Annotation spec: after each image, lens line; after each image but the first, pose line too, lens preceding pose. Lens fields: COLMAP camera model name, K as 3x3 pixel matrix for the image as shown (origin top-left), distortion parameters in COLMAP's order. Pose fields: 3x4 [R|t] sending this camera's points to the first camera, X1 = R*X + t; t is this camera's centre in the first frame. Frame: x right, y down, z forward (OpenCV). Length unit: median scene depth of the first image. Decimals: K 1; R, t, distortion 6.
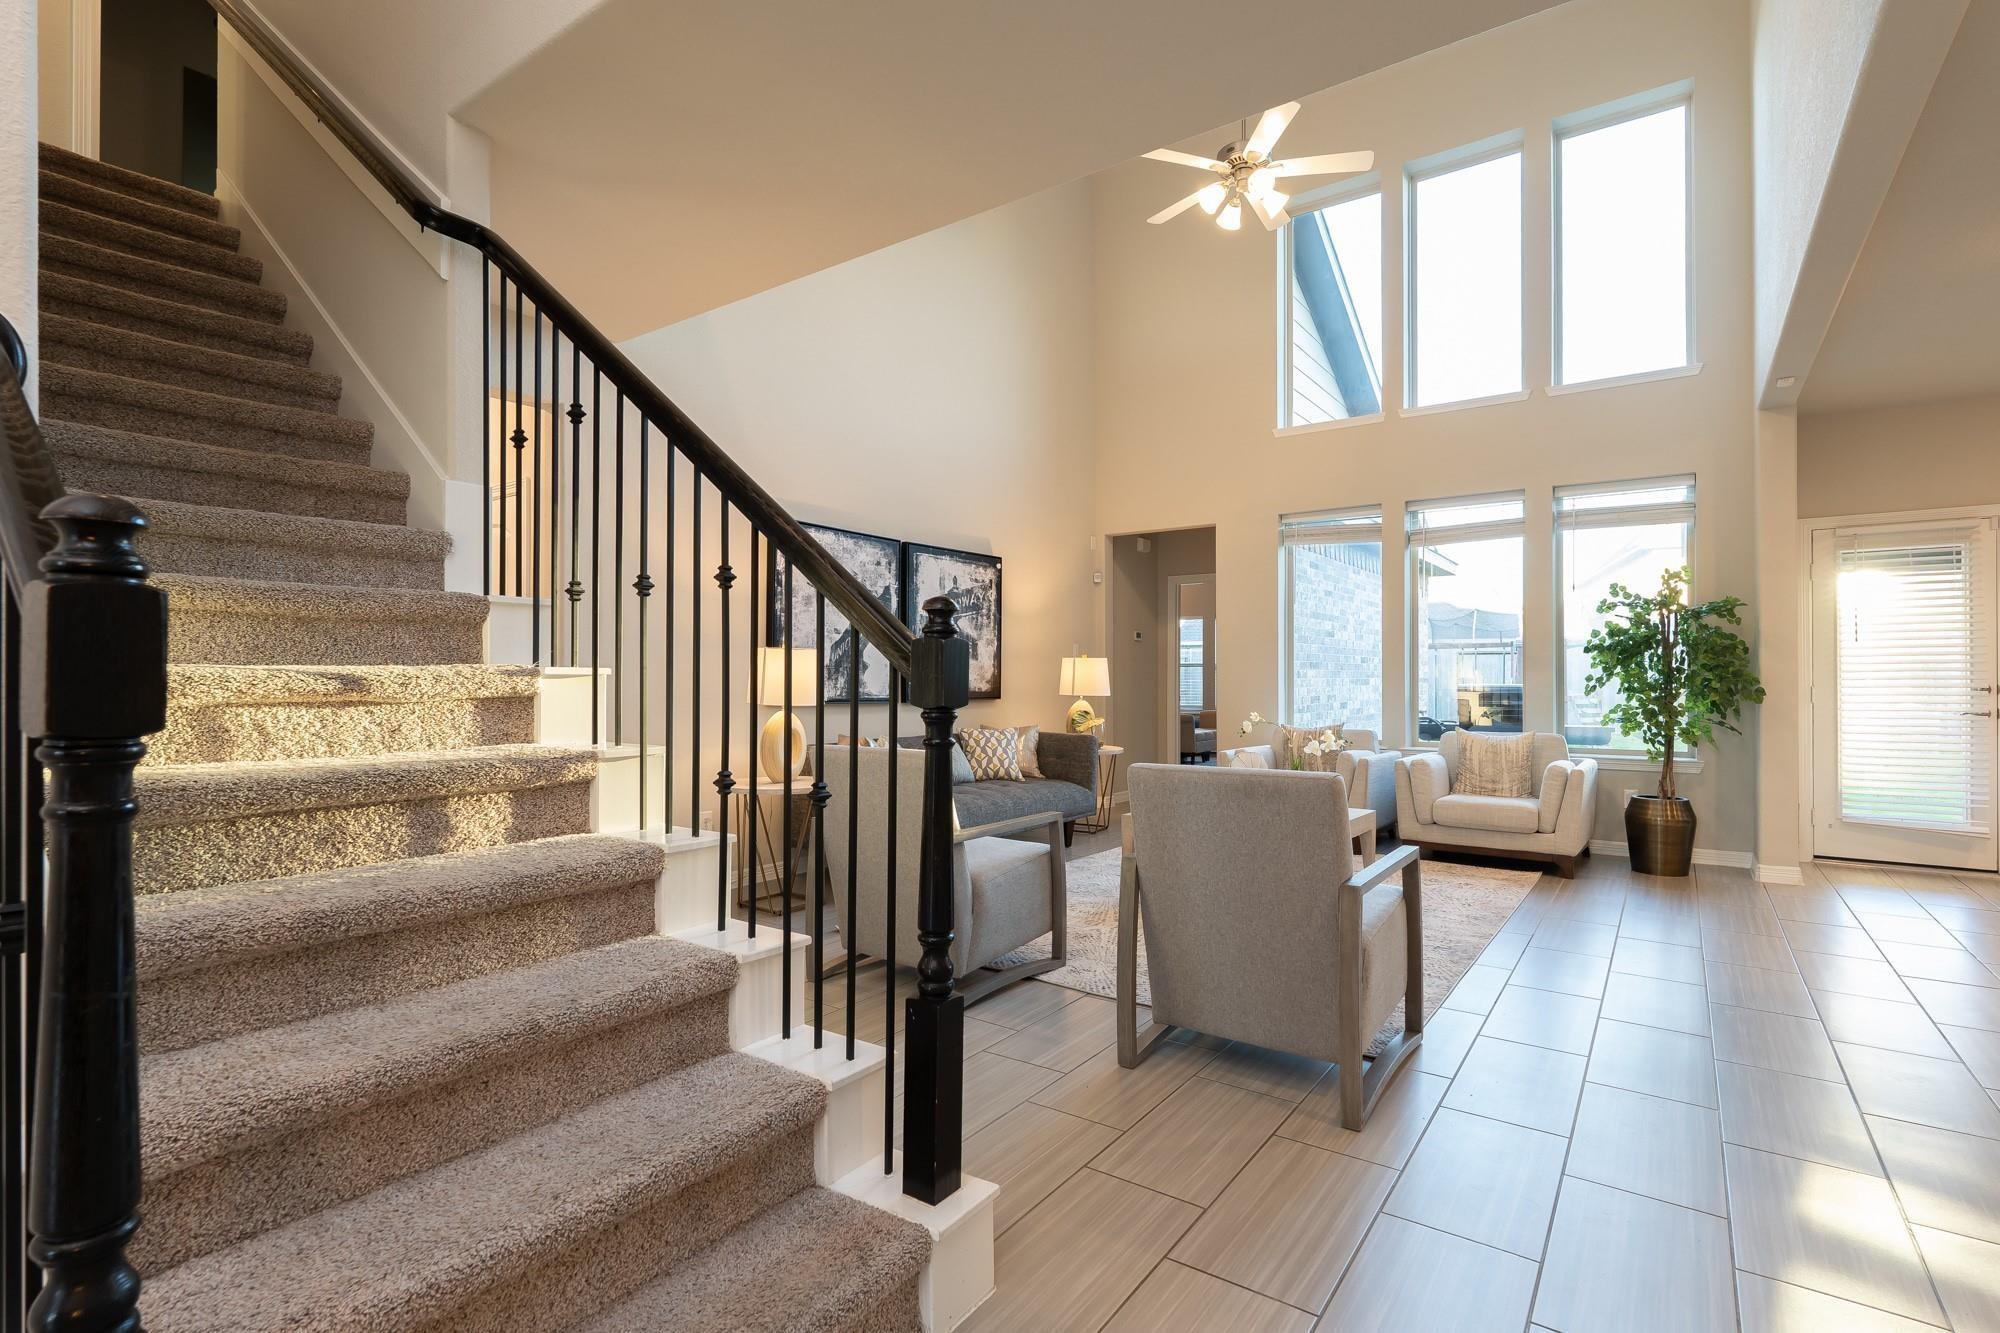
lens RADIAL K [[949.1, 0, 1002.0], [0, 949.1, 678.7], [0, 0, 1]] dist [-0.002352, -0.000388]
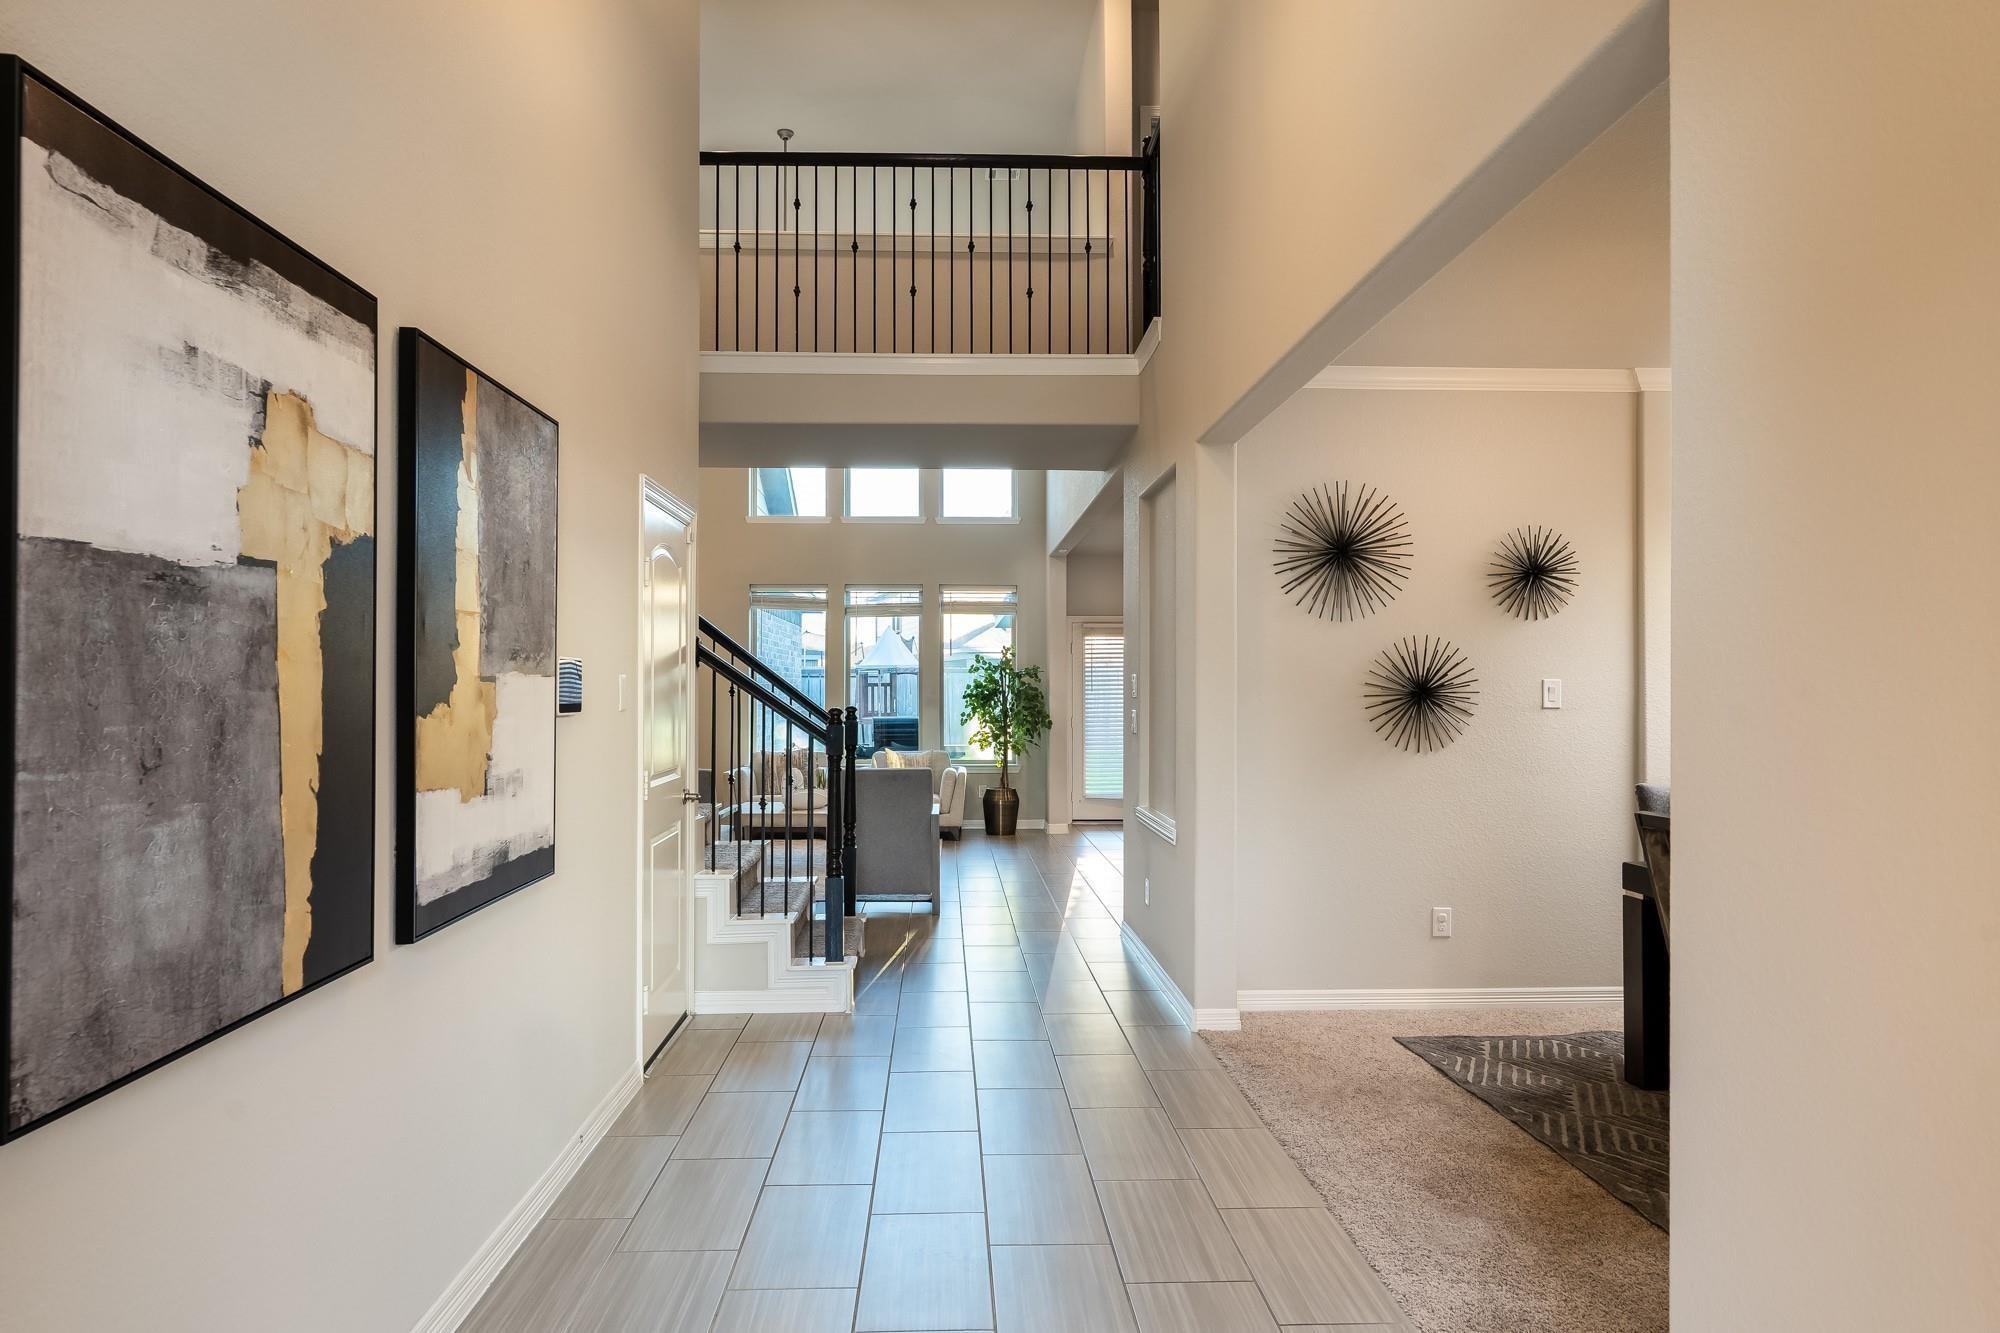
lens RADIAL K [[1299.3, 0, 1000.0], [0, 1299.3, 666.5], [0, 0, 1]] dist [0.000522, 0.000060]
pose [[0.789299, 0.008074, 0.613956, -0.662486], [0.003049, 0.999850, -0.017068, -0.043885], [-0.614002, 0.015344, 0.789155, -0.742371]]
